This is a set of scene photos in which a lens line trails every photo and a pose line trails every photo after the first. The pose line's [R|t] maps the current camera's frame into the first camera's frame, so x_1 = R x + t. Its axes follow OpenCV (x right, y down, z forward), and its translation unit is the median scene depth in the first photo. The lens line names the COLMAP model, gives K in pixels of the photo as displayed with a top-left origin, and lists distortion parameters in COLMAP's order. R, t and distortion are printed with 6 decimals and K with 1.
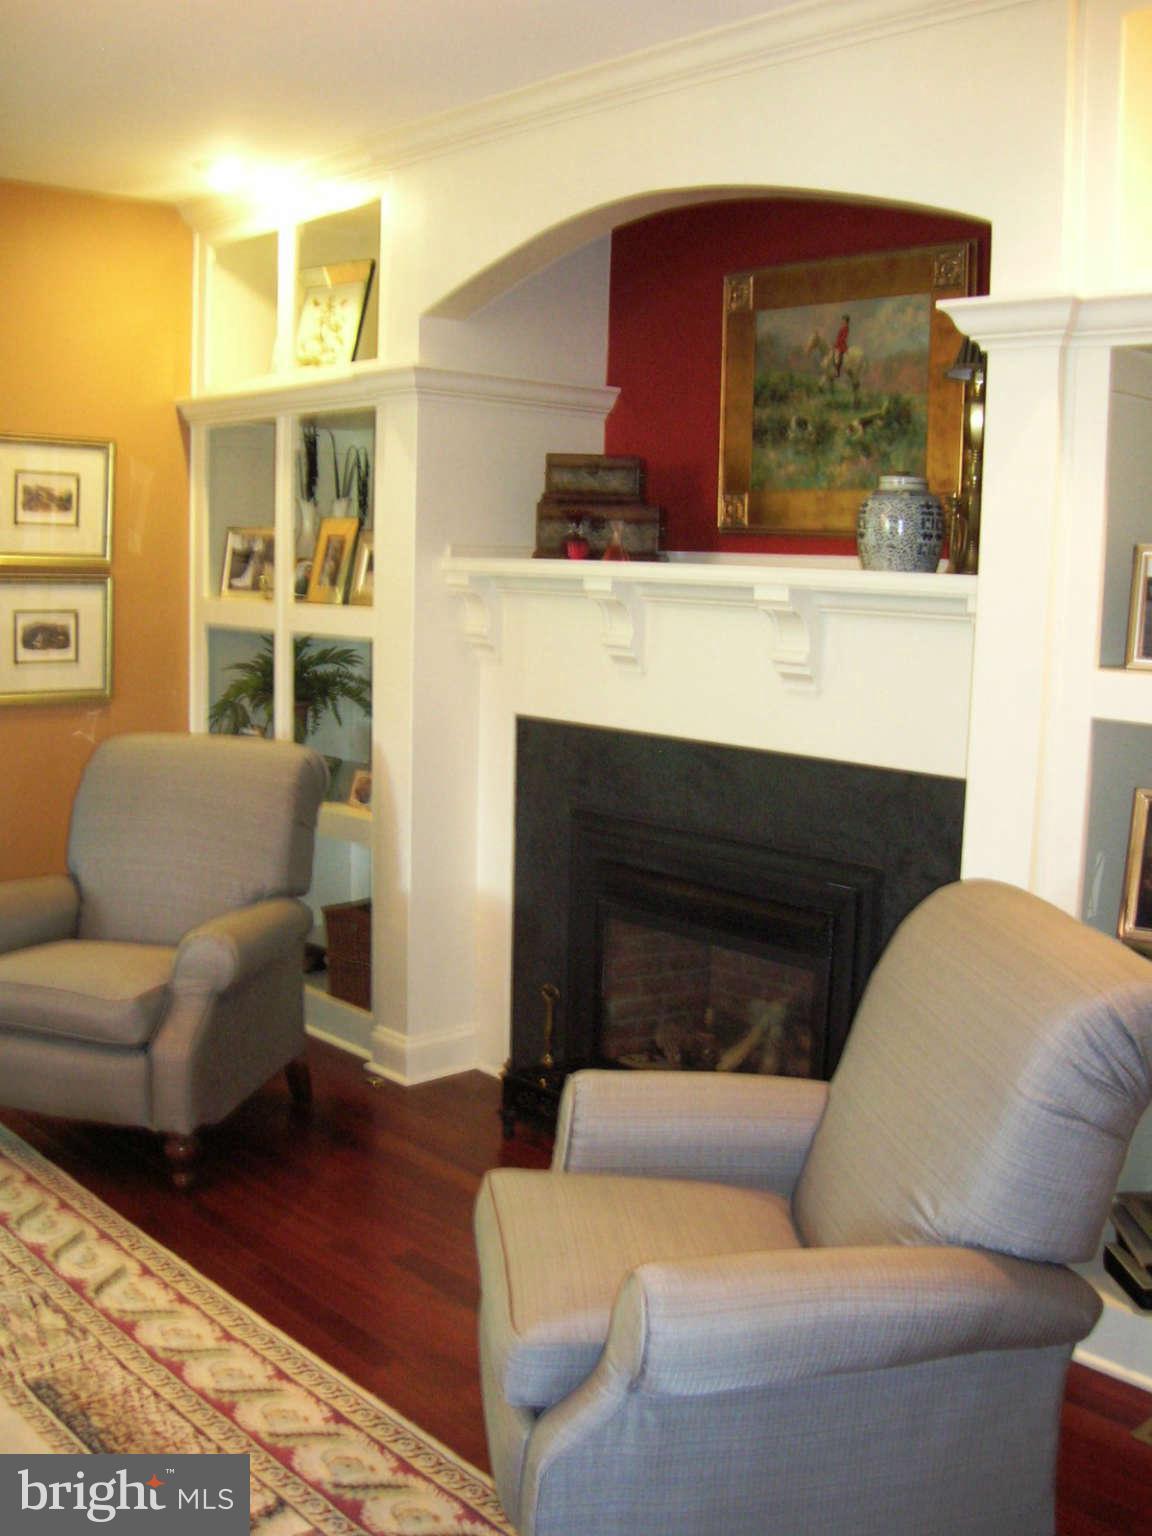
lens RADIAL K [[1549.1, 0, 566.3], [0, 1549.1, 780.5], [0, 0, 1]] dist [-0.173819, 0.000000]
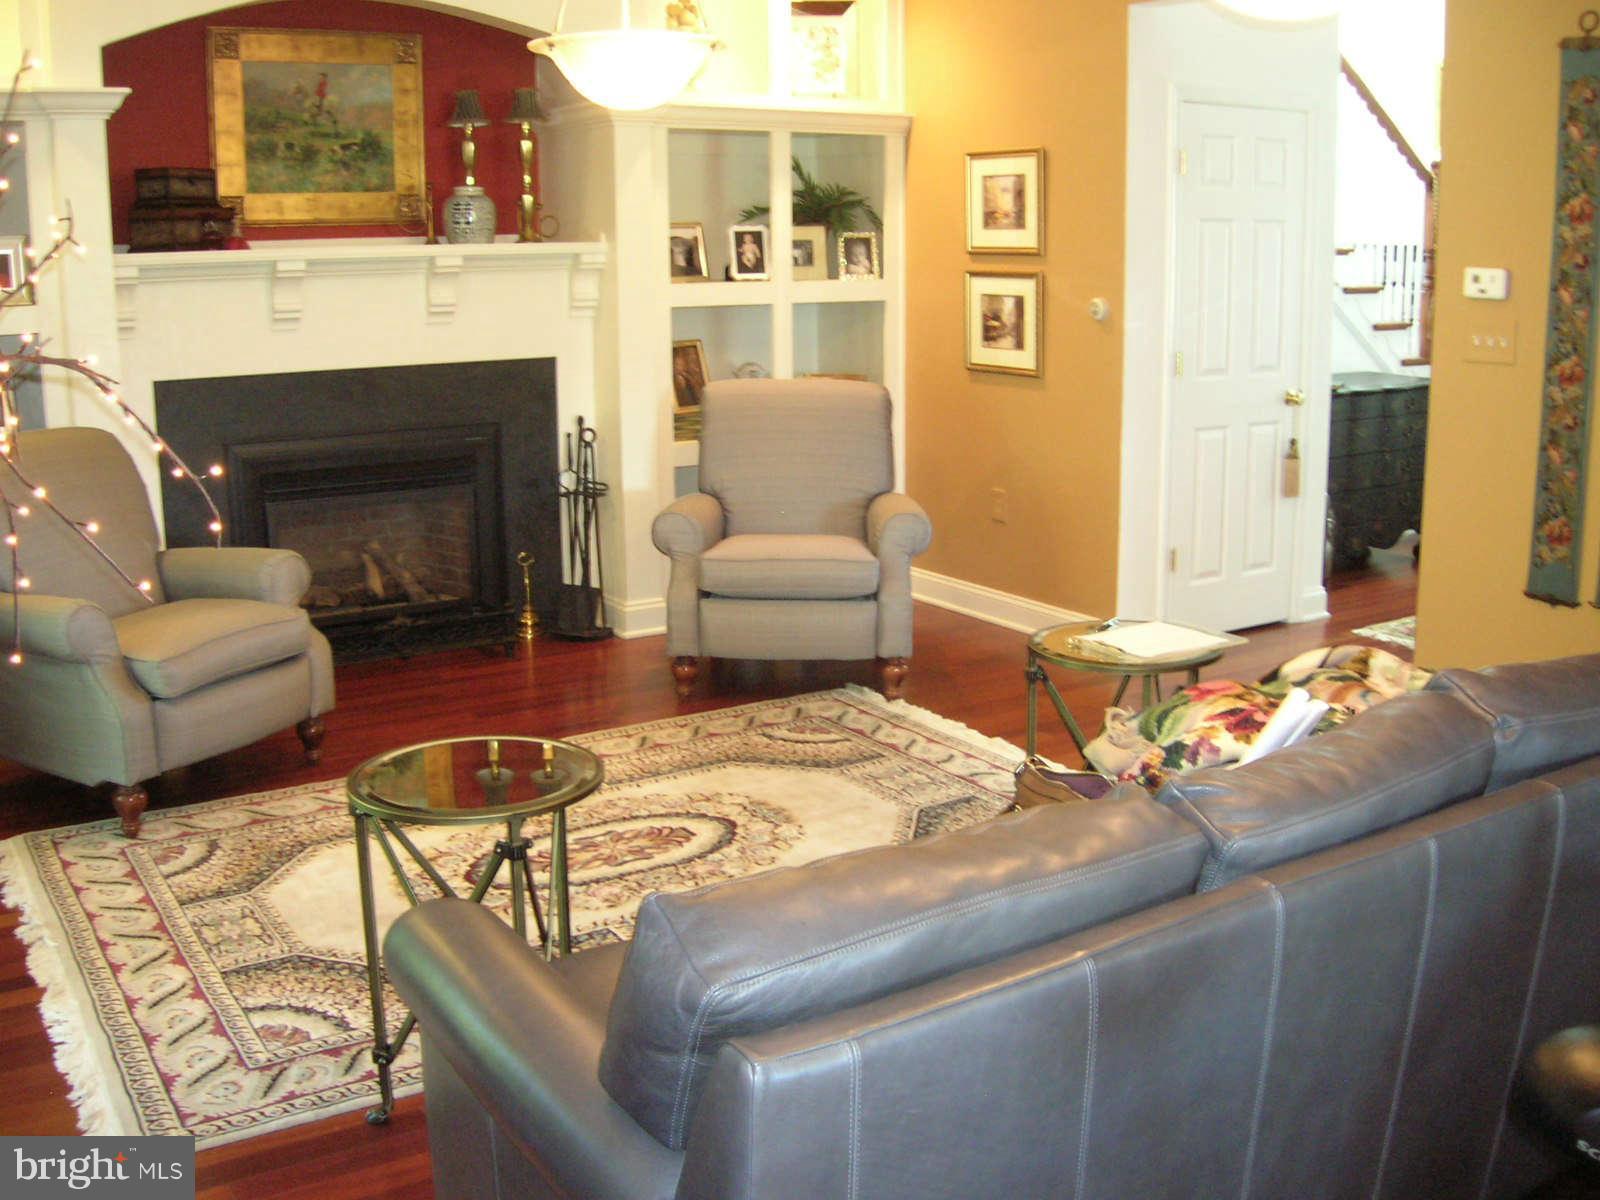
lens RADIAL K [[1613.6, 0, 807.2], [0, 1613.6, 600.6], [0, 0, 1]] dist [-0.173819, 0.000000]
pose [[0.143684, -0.241122, 0.959799, -1.296373], [0.146910, 0.964314, 0.220264, -0.077931], [-0.978658, 0.109356, 0.173979, 0.337645]]
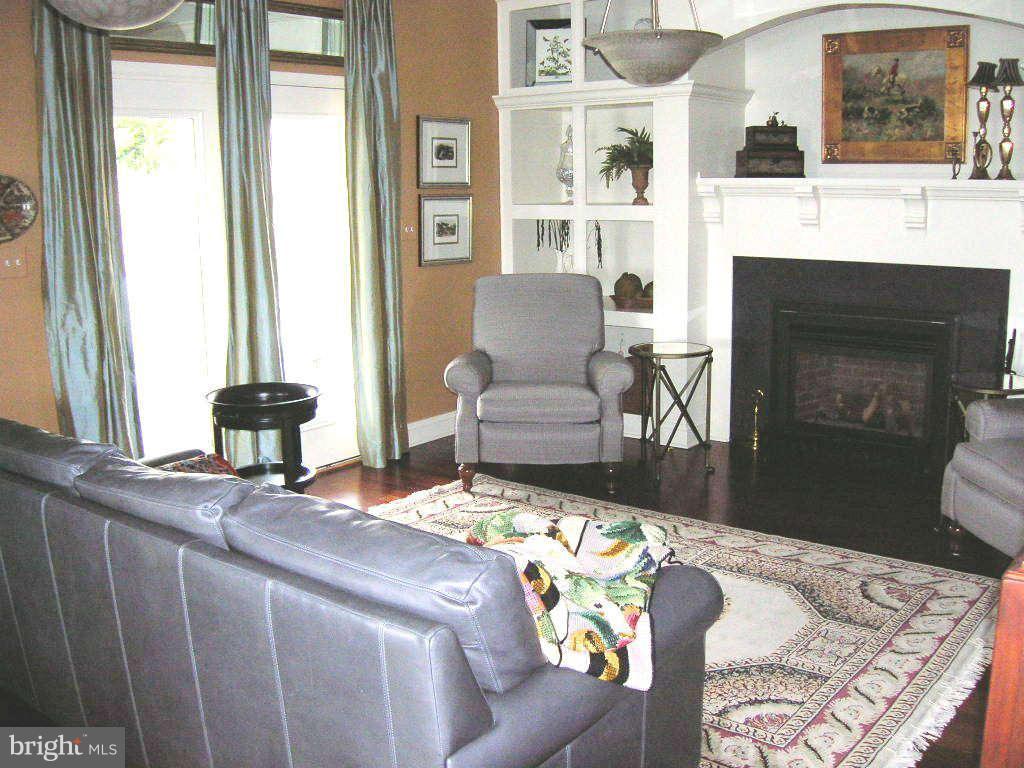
lens RADIAL K [[1032.7, 0, 522.1], [0, 1032.7, 373.3], [0, 0, 1]] dist [-0.173819, 0.000000]
pose [[0.982972, -0.069361, 0.170164, -0.584938], [0.062689, 0.997050, 0.044281, 0.034848], [-0.172734, -0.032860, 0.984420, -0.273072]]
